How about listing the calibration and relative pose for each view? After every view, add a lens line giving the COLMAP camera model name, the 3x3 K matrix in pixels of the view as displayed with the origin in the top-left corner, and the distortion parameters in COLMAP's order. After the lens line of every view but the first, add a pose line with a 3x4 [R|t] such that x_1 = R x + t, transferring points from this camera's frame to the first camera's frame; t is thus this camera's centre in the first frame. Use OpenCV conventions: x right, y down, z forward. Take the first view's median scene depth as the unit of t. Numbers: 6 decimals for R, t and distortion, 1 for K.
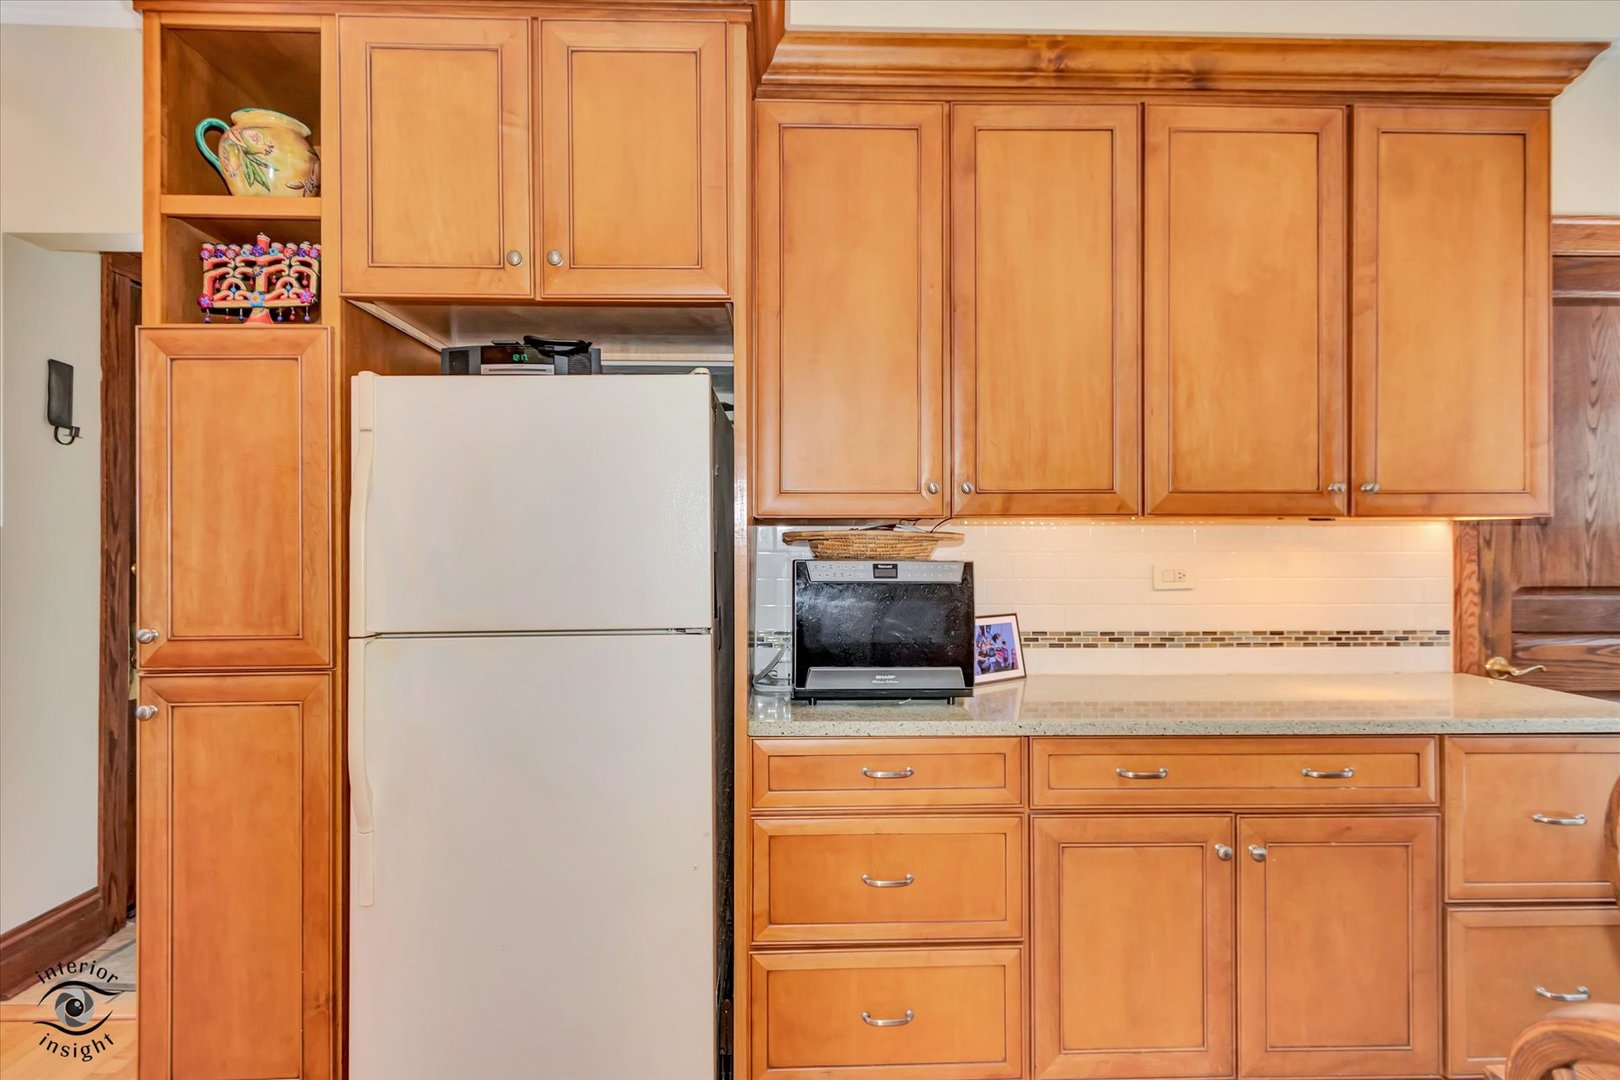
lens RADIAL K [[820.9, 0, 805.3], [0, 820.9, 534.5], [0, 0, 1]] dist [0.012377, -0.009062]
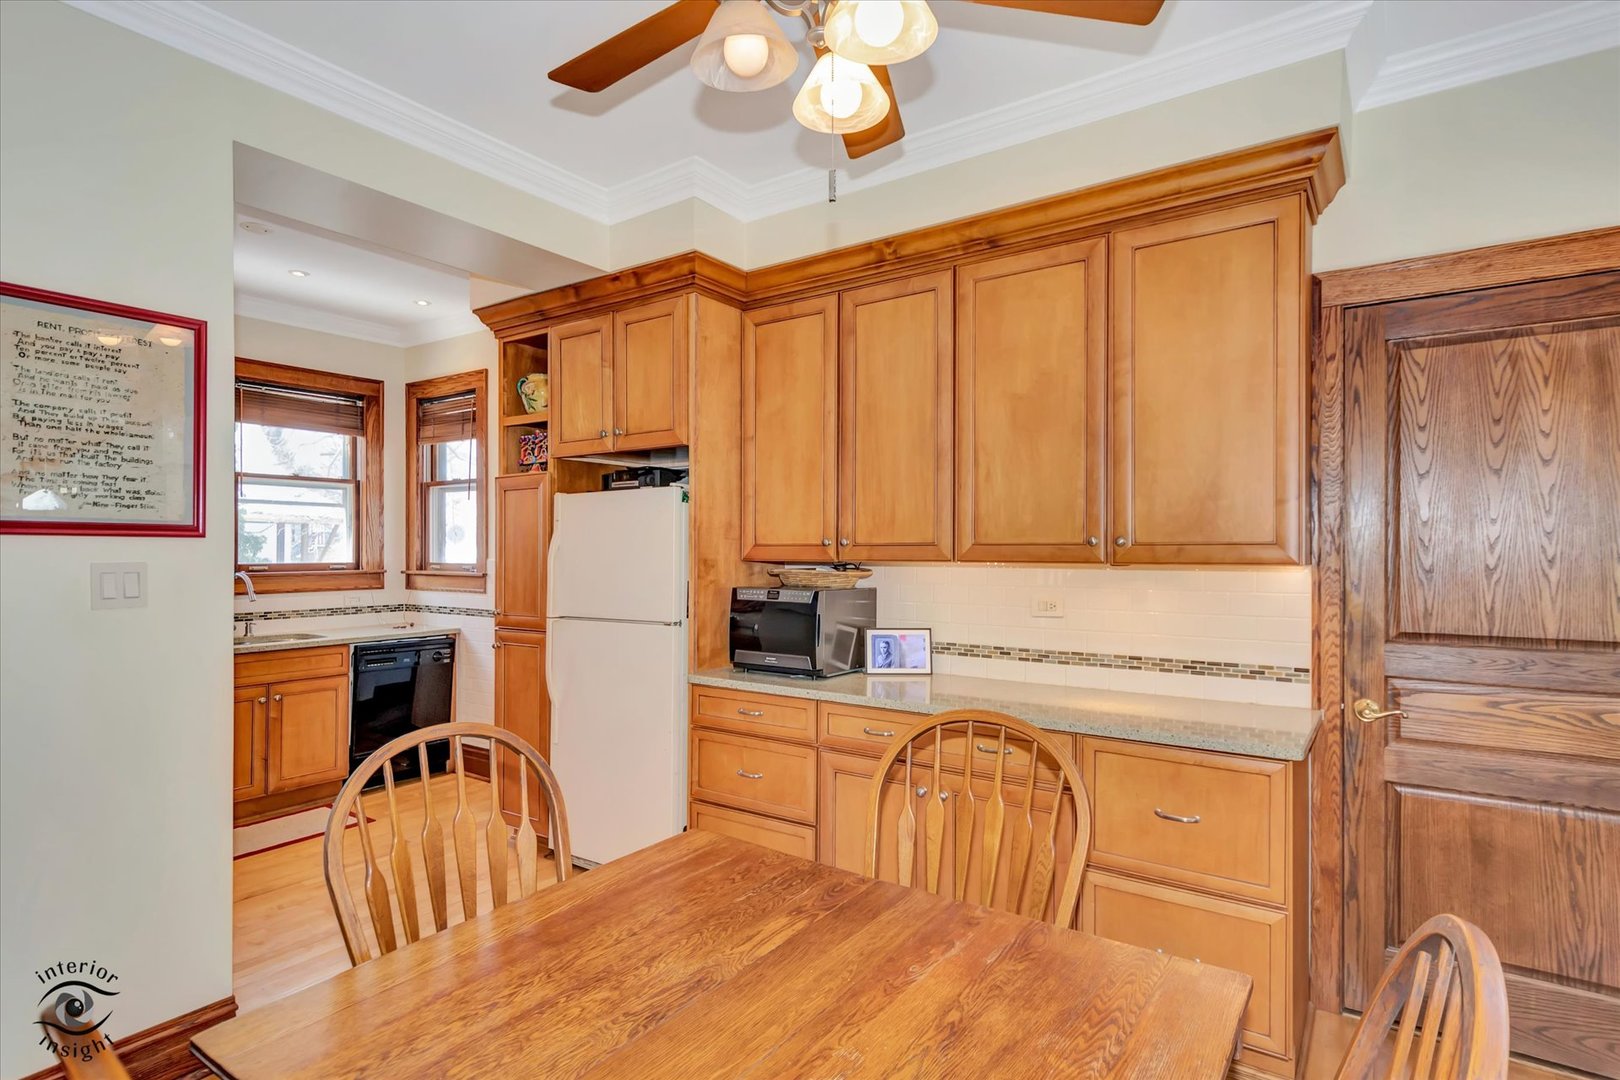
lens RADIAL K [[820.9, 0, 805.3], [0, 820.9, 534.5], [0, 0, 1]] dist [0.012377, -0.009062]
pose [[0.806039, -0.009225, -0.591790, 1.021456], [0.003243, 0.999932, -0.011171, -0.053338], [0.591853, 0.007085, 0.806015, -0.271457]]
